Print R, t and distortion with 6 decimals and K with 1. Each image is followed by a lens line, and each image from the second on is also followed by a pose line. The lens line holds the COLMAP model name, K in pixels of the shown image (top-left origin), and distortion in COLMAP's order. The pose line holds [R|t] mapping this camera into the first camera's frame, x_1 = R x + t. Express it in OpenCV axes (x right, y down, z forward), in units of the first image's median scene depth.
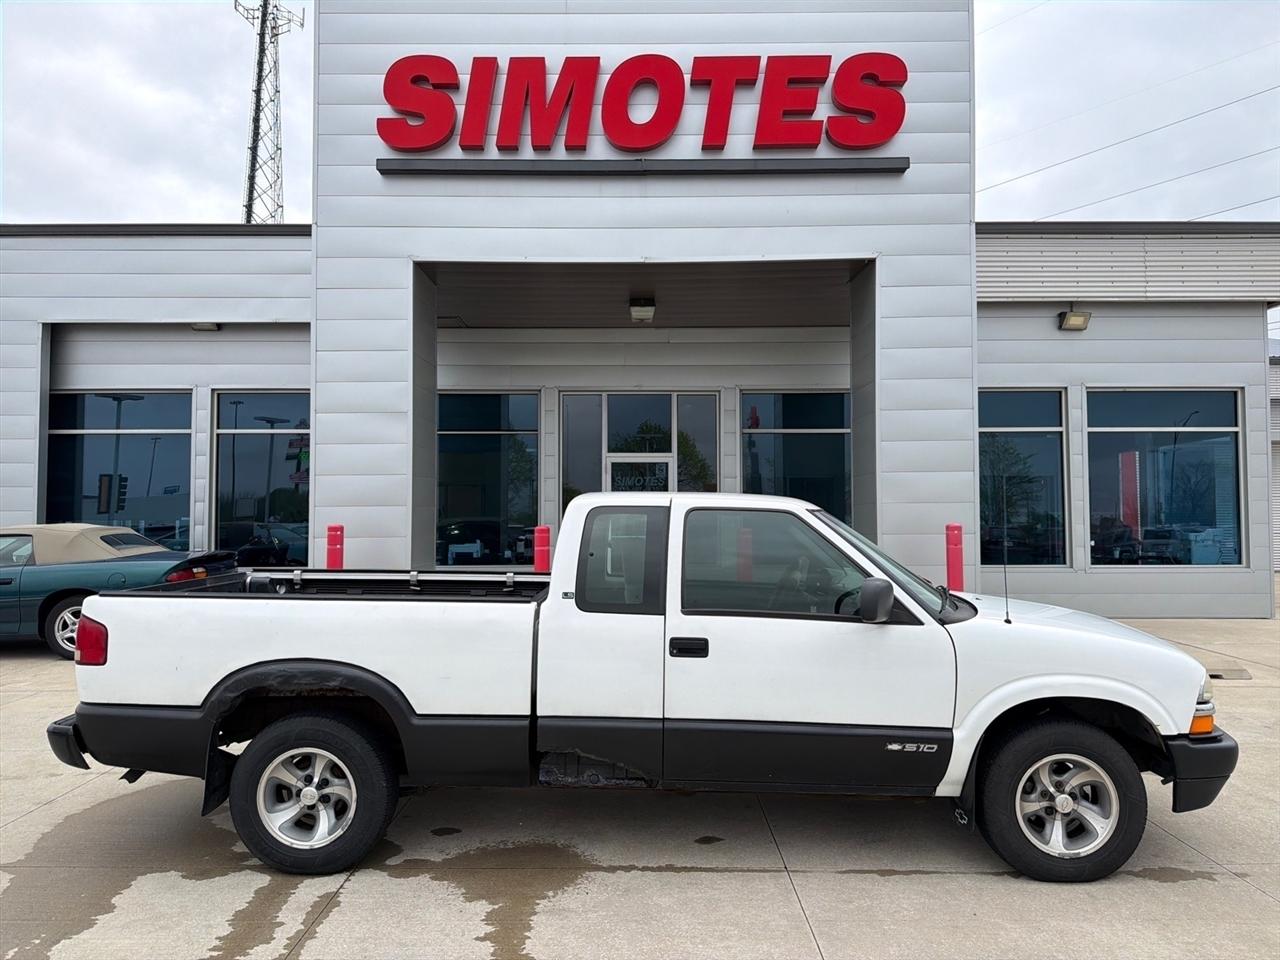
lens RADIAL K [[965.0, 0, 637.2], [0, 965.0, 484.9], [0, 0, 1]] dist [0.035935, -0.040308]
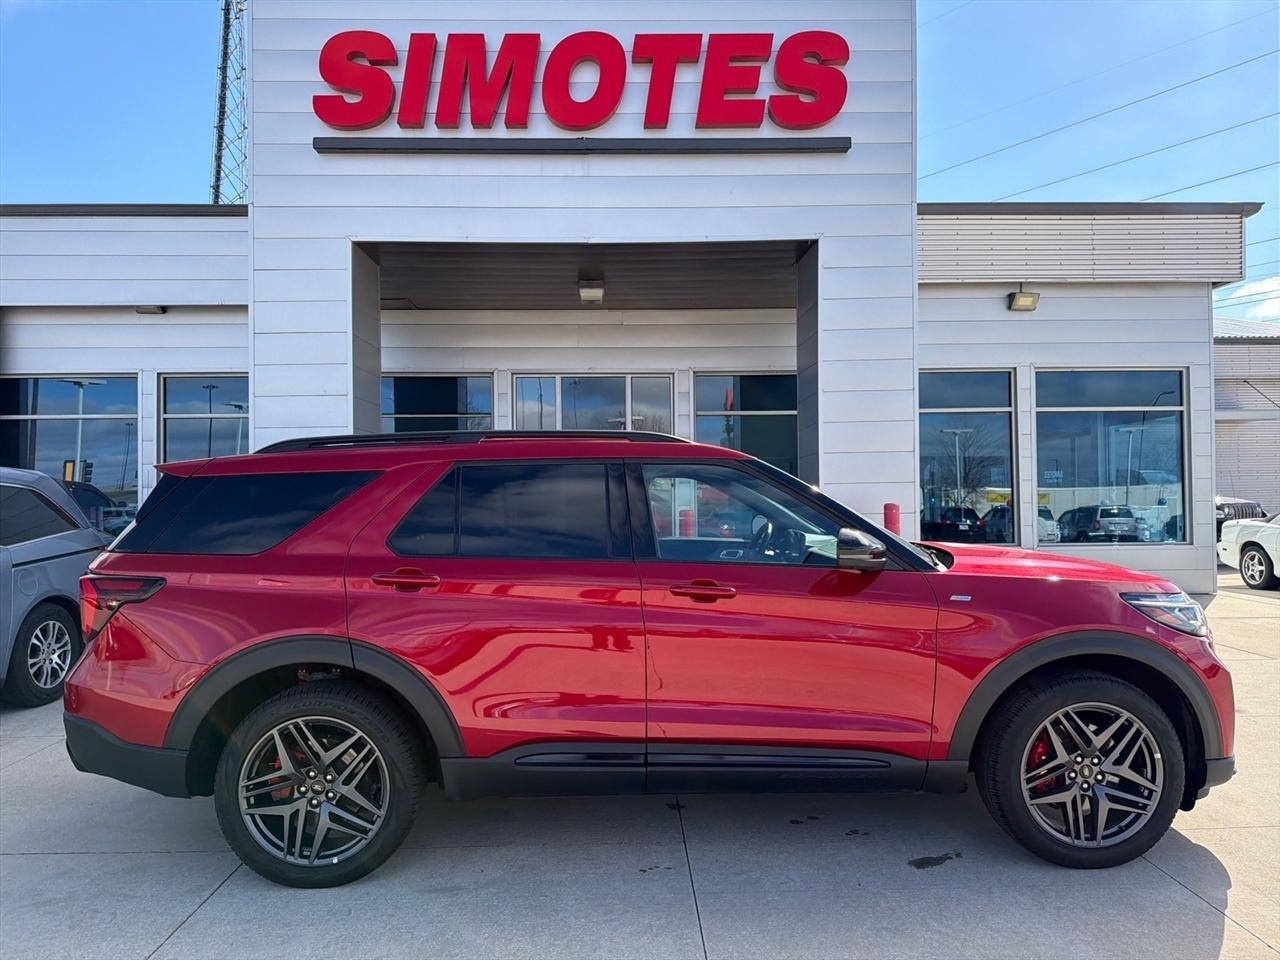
lens RADIAL K [[965.0, 0, 644.7], [0, 965.0, 490.9], [0, 0, 1]] dist [0.035935, -0.040308]
pose [[0.999596, -0.007513, 0.027415, 0.037096], [0.006869, 0.999700, 0.023497, 0.001567], [-0.027583, -0.023299, 0.999348, -0.000714]]
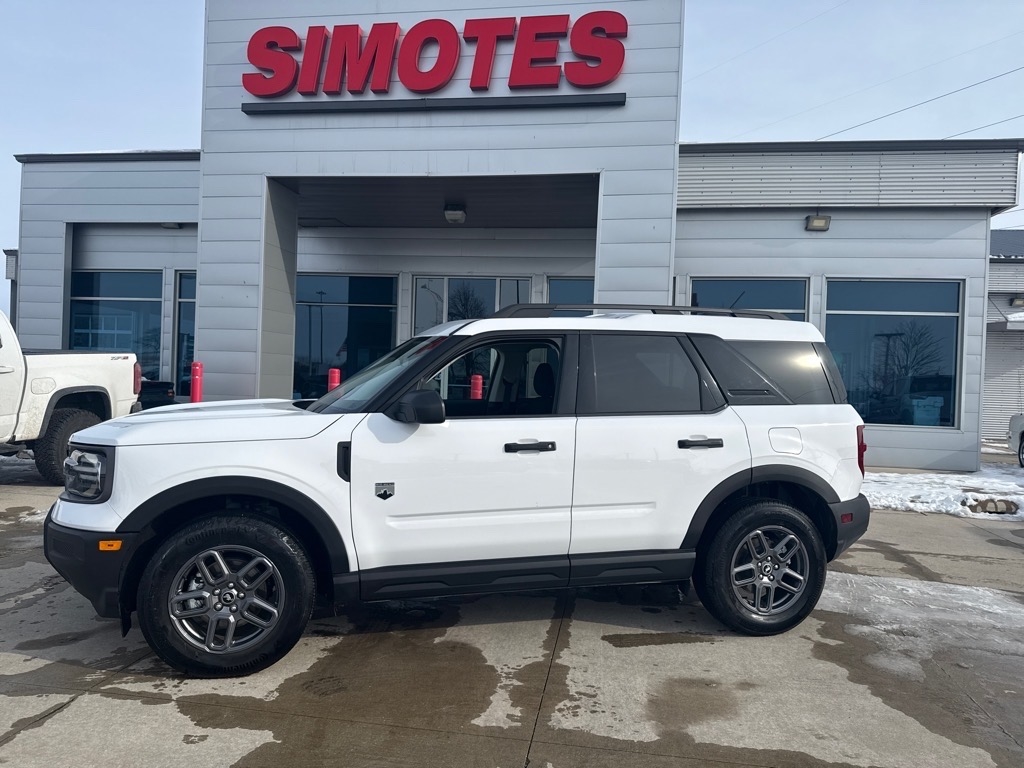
lens RADIAL K [[772.0, 0, 492.2], [0, 772.0, 394.5], [0, 0, 1]] dist [0.035935, -0.040308]
pose [[0.985574, 0.039337, -0.164612, 0.284205], [-0.031698, 0.998306, 0.048779, 0.017243], [0.166252, -0.042858, 0.985152, -0.062925]]
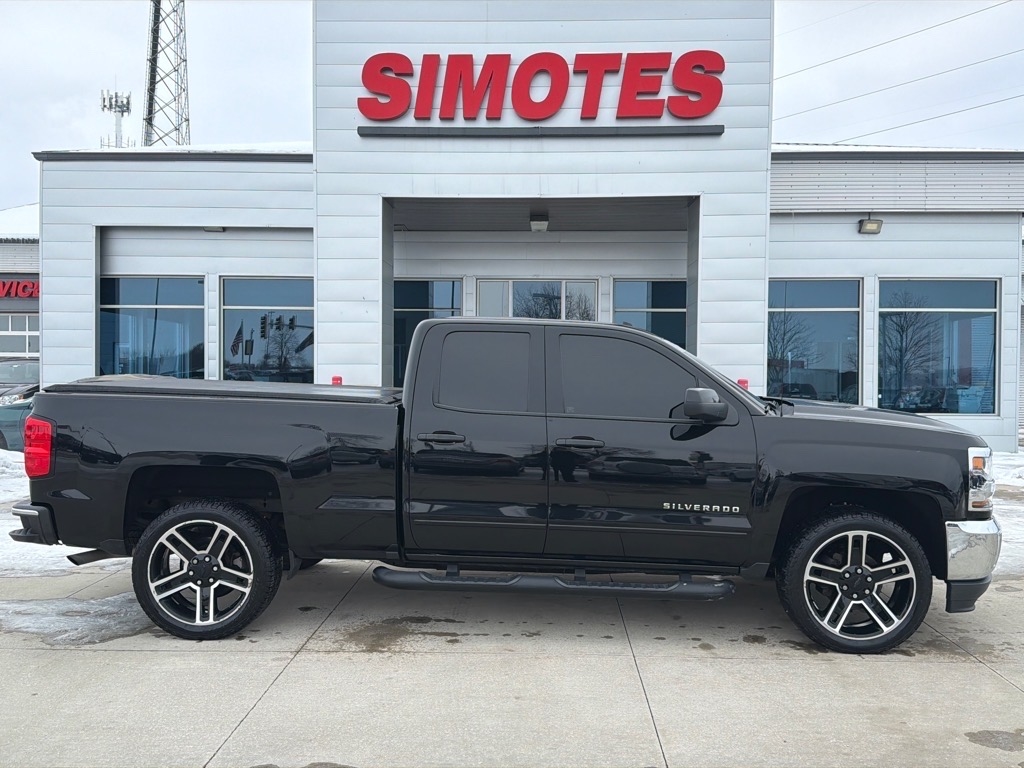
lens RADIAL K [[1012.7, 0, 503.6], [0, 1012.7, 407.1], [0, 0, 1]] dist [0.045964, 0.000000]
pose [[0.999271, 0.009925, -0.036875, 0.012073], [-0.007595, 0.997997, 0.062797, -0.011607], [0.037424, -0.062471, 0.997345, -0.539560]]
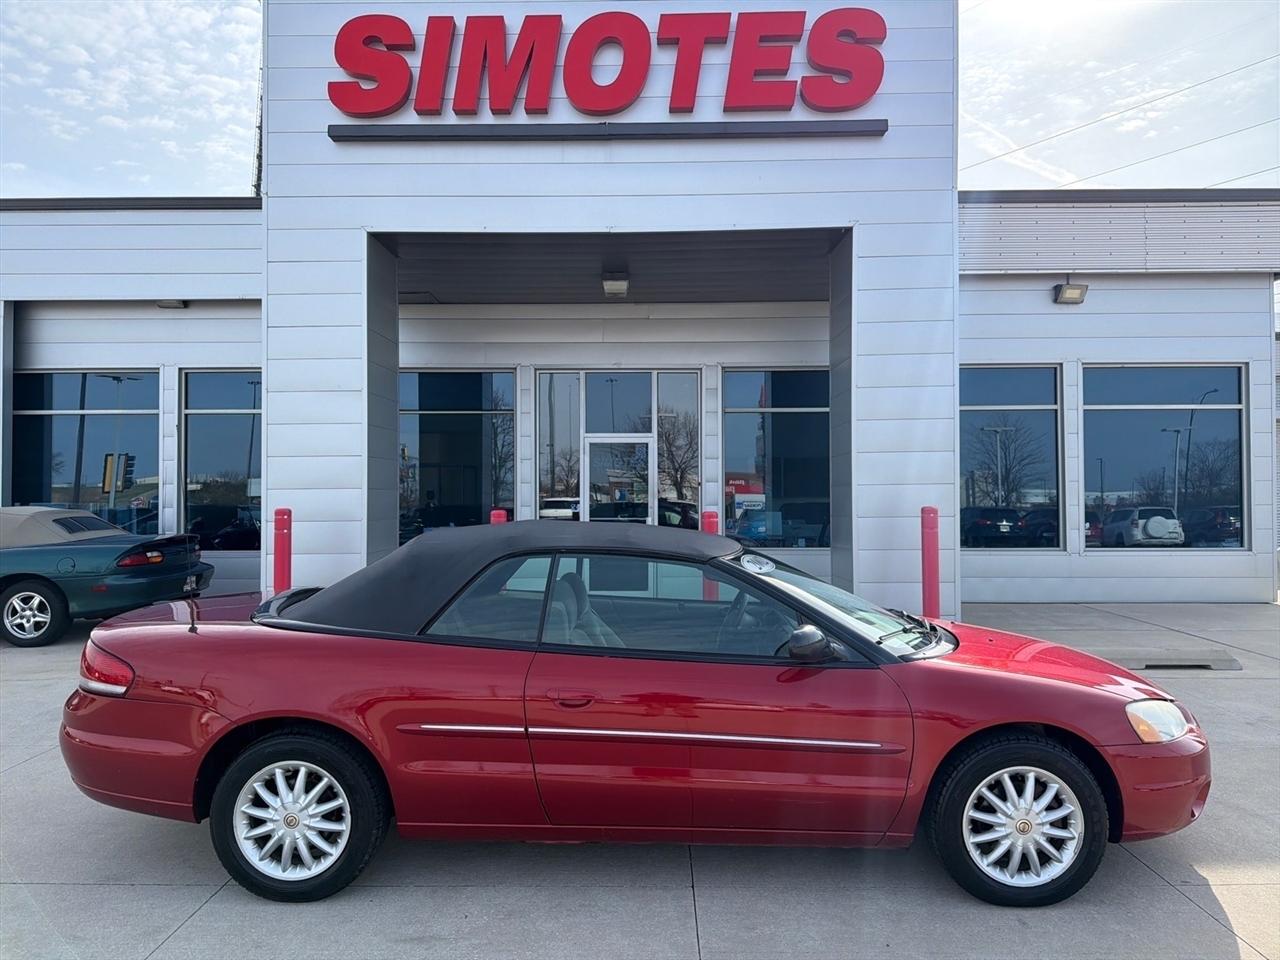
lens RADIAL K [[965.0, 0, 639.7], [0, 965.0, 486.9], [0, 0, 1]] dist [0.035935, -0.040308]
pose [[0.999901, -0.001499, -0.014019, 0.049966], [0.001811, 0.999749, 0.022314, -0.000675], [0.013982, -0.022337, 0.999653, 0.041315]]
